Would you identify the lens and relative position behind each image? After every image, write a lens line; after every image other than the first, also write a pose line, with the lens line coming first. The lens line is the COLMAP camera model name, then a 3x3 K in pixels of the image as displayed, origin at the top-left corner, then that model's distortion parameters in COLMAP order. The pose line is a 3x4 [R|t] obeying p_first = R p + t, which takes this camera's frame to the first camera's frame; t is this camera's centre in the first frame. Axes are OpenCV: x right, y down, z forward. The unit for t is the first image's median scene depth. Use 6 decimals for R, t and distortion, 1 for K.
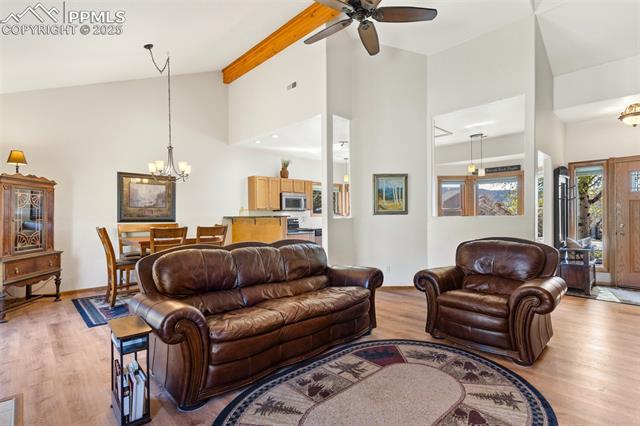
lens RADIAL K [[310.7, 0, 322.3], [0, 310.7, 216.5], [0, 0, 1]] dist [0.013564, -0.000778]
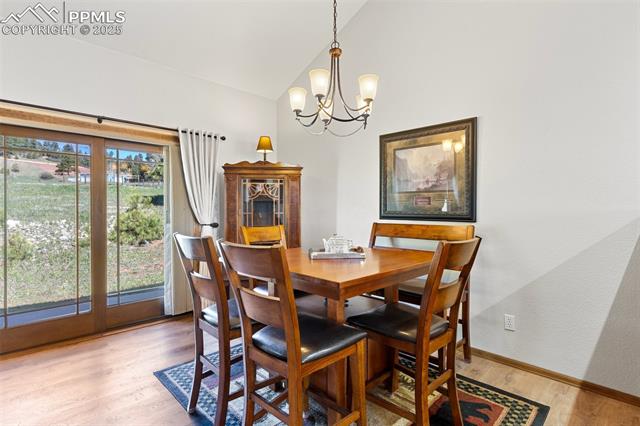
lens RADIAL K [[316.4, 0, 319.6], [0, 316.4, 213.6], [0, 0, 1]] dist [-0.006575, 0.000681]
pose [[-0.001347, 0.015279, -0.999882, -0.042165], [-0.000976, 0.999883, 0.015280, -0.001067], [0.999999, 0.000997, -0.001332, 1.016729]]
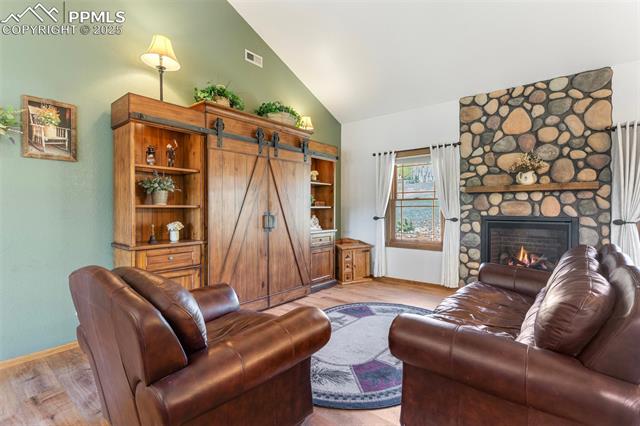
lens RADIAL K [[310.7, 0, 320.9], [0, 310.7, 211.3], [0, 0, 1]] dist [0.013564, -0.000778]
pose [[-0.993892, 0.012321, -0.109666, 0.251654], [0.011332, 0.999889, 0.009641, -0.007011], [0.109773, 0.008339, -0.993922, 1.057071]]
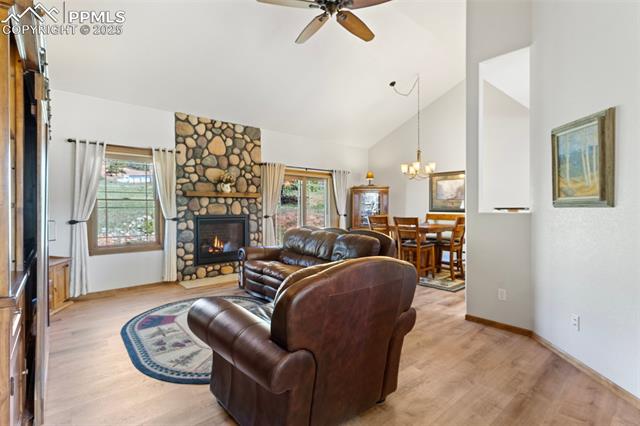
lens RADIAL K [[310.7, 0, 321.2], [0, 310.7, 212.1], [0, 0, 1]] dist [0.013564, -0.000778]
pose [[-0.053854, 0.022857, -0.998287, 0.781203], [0.005470, 0.999730, 0.022595, -0.013950], [0.998534, -0.004244, -0.053965, 0.710400]]
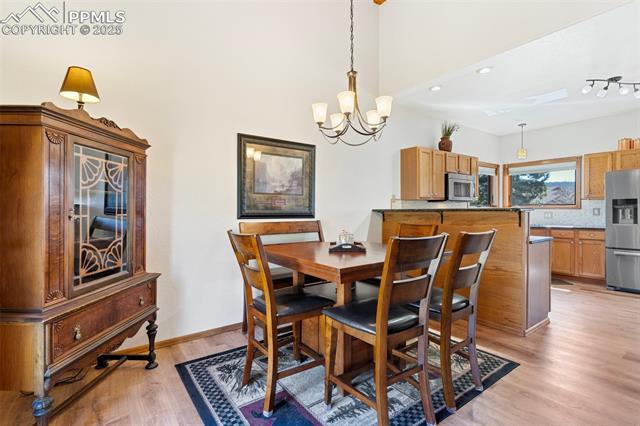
lens RADIAL K [[310.7, 0, 331.4], [0, 310.7, 211.3], [0, 0, 1]] dist [0.013564, -0.000778]
pose [[0.992328, 0.002394, -0.123614, -0.468374], [-0.001873, 0.999989, 0.004334, 0.001884], [0.123623, -0.004069, 0.992321, 0.504663]]
